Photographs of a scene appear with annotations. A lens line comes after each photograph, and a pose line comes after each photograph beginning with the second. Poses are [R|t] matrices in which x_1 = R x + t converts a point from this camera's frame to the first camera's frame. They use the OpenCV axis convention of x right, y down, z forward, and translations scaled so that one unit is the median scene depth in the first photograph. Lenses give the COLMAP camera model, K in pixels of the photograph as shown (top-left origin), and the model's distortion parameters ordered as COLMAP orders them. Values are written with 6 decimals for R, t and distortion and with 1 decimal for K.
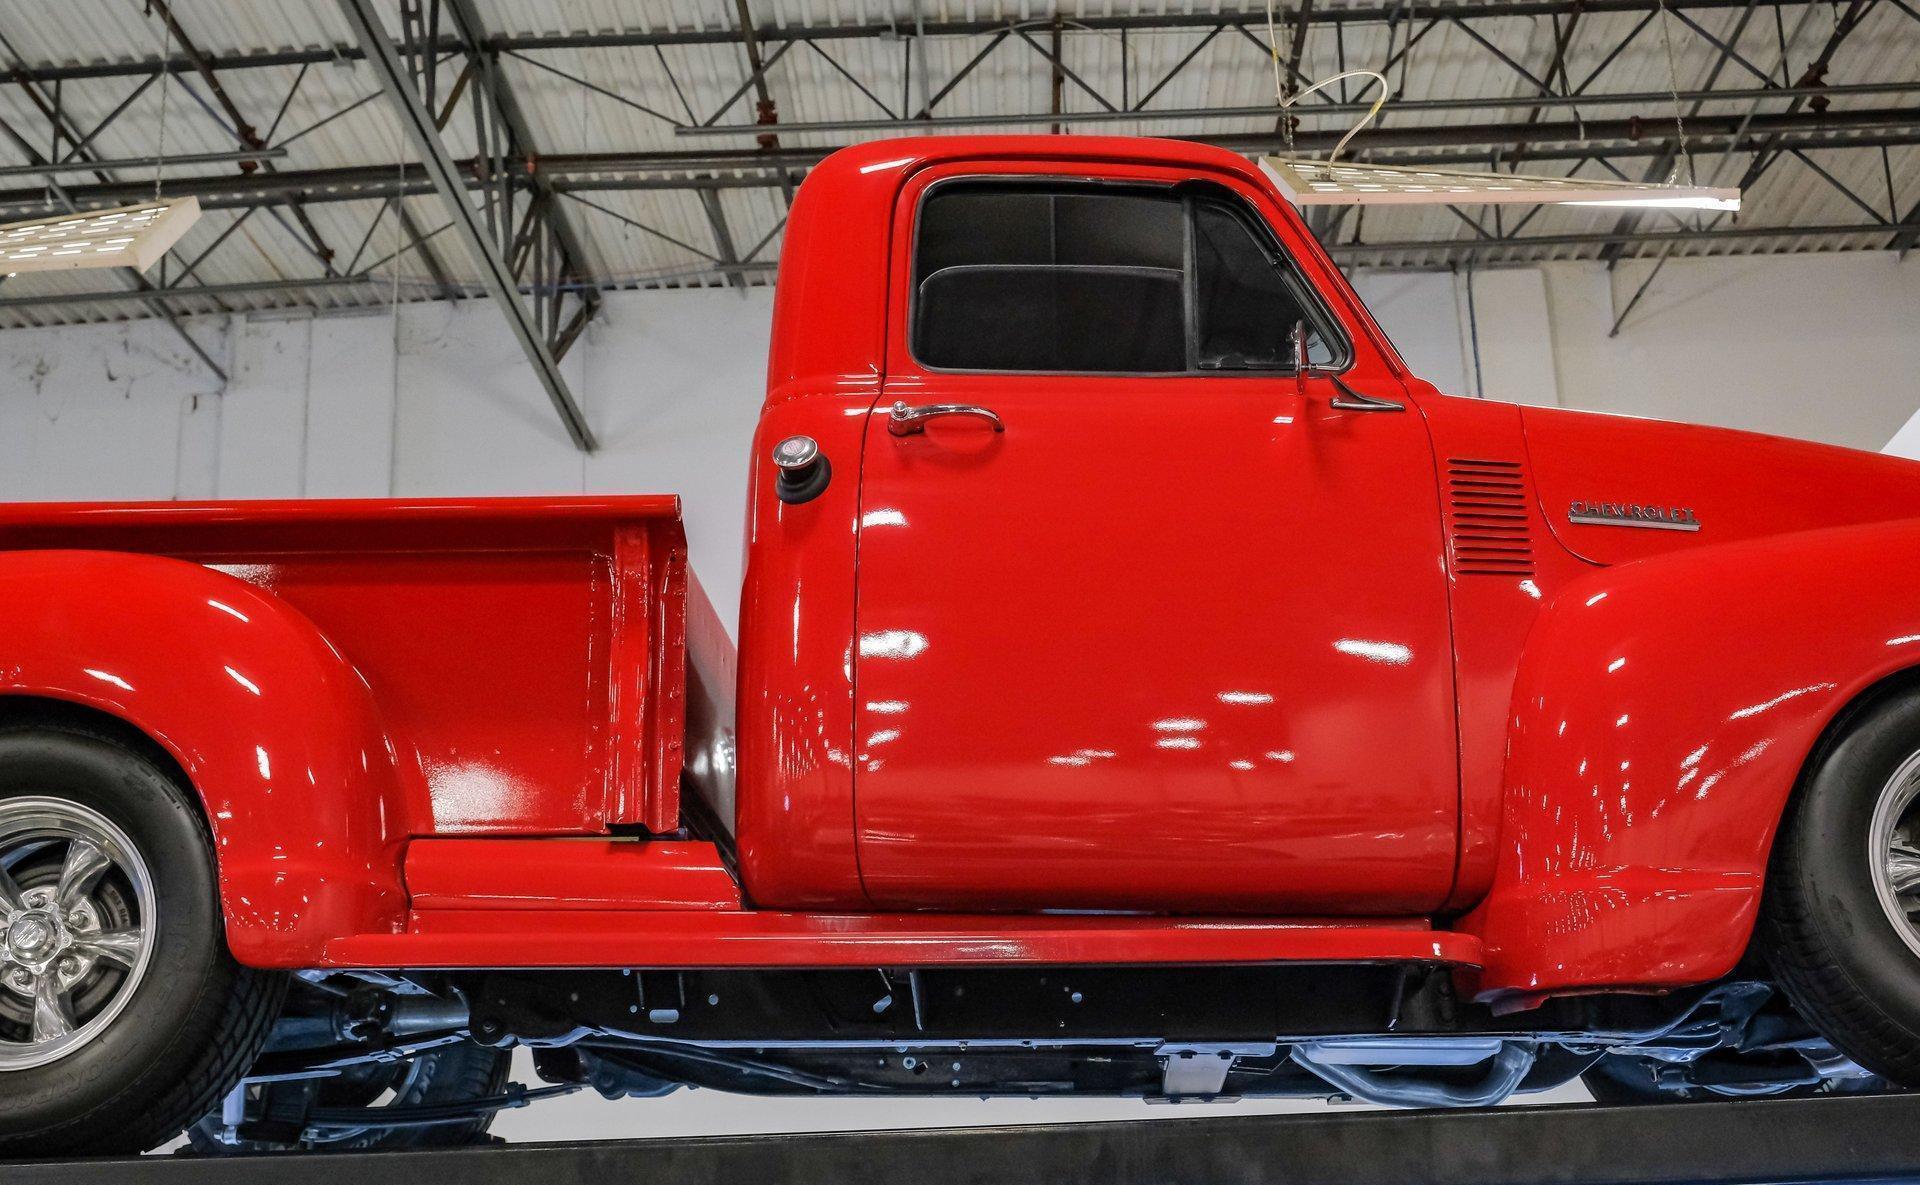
lens RADIAL K [[2354.9, 0, 960.0], [0, 2354.9, 592.5], [0, 0, 1]] dist [-0.027458, 0.036852]
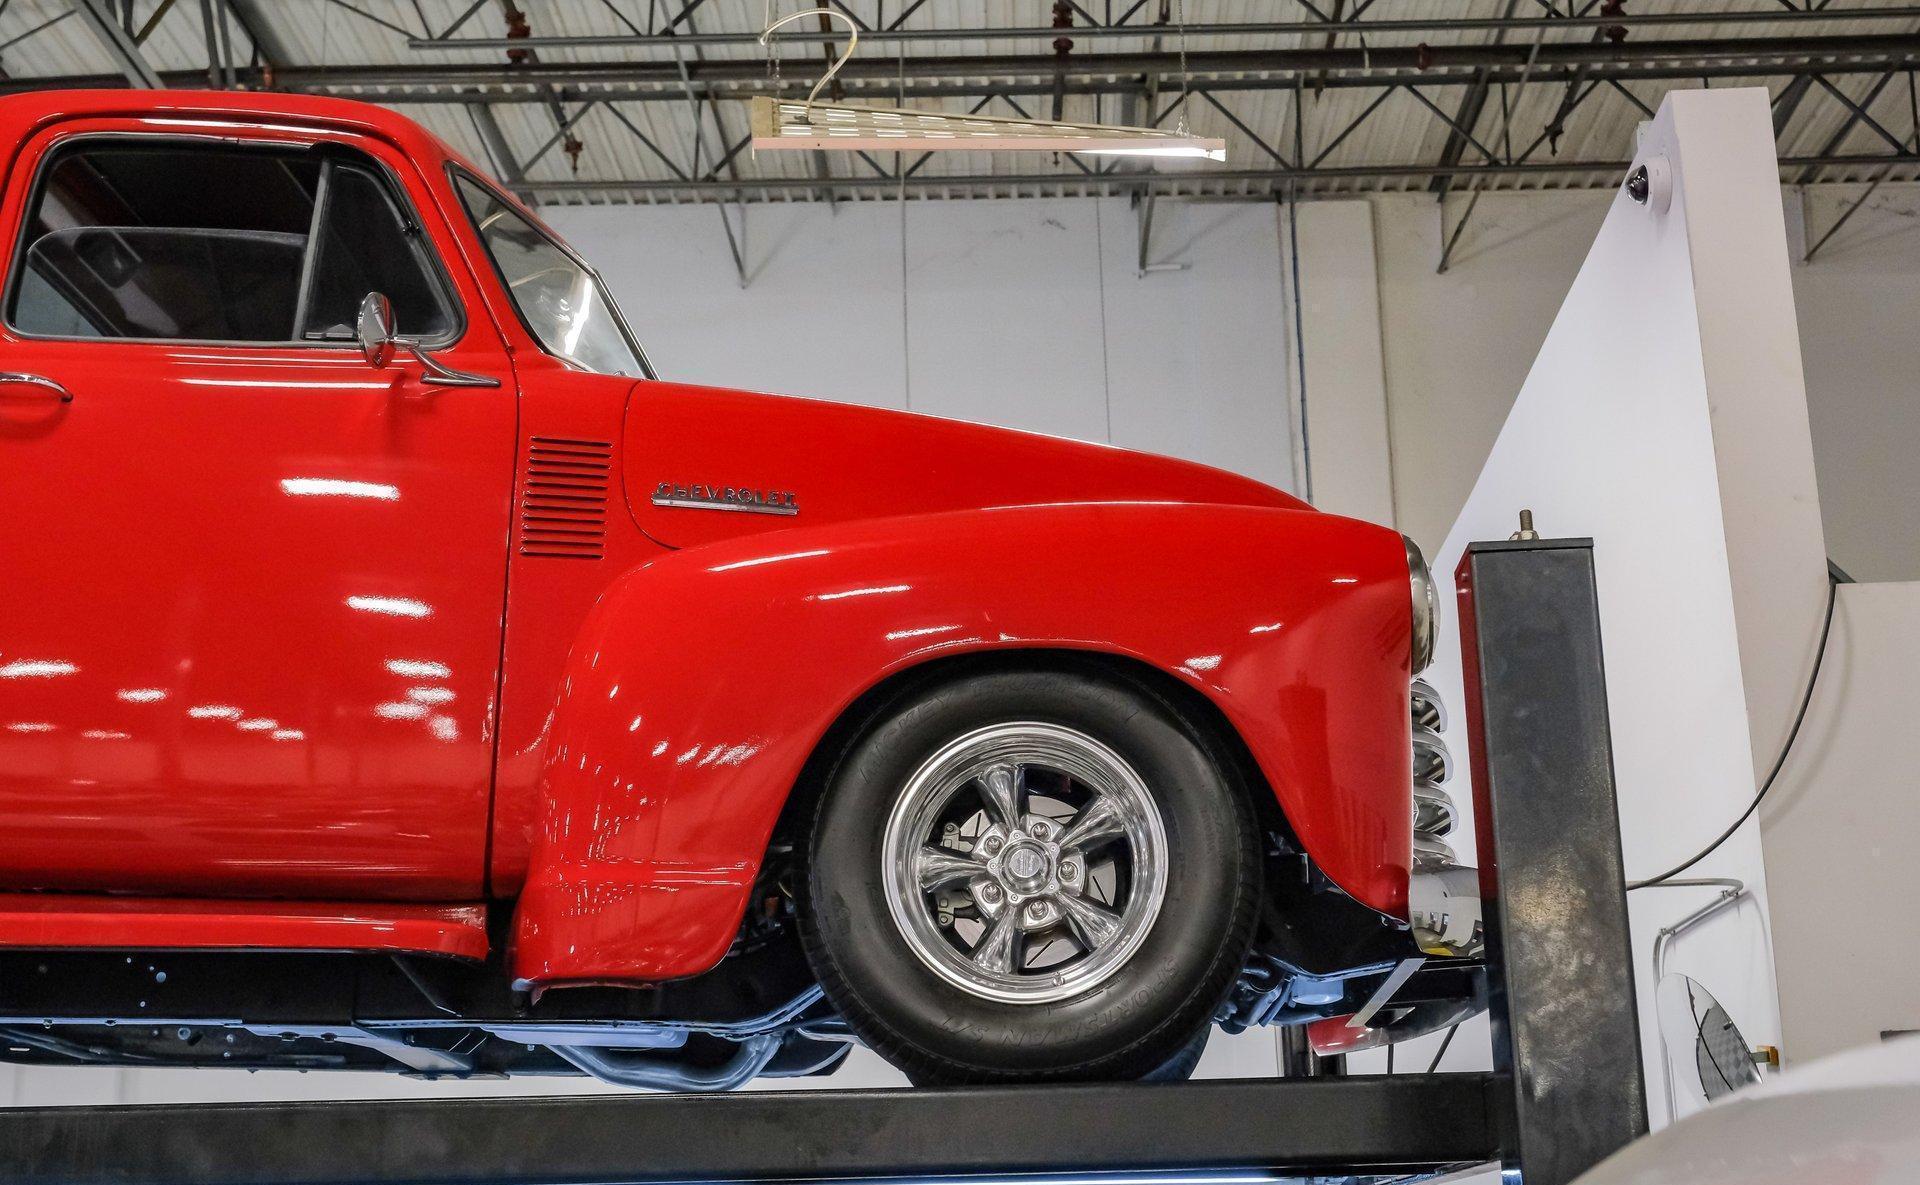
lens RADIAL K [[2462.2, 0, 979.0], [0, 2462.2, 601.4], [0, 0, 1]] dist [0.000042, -0.014738]
pose [[0.999866, 0.016009, 0.003449, 0.104466], [-0.016116, 0.999304, 0.033648, -0.006900], [-0.002908, -0.033699, 0.999428, -0.007391]]
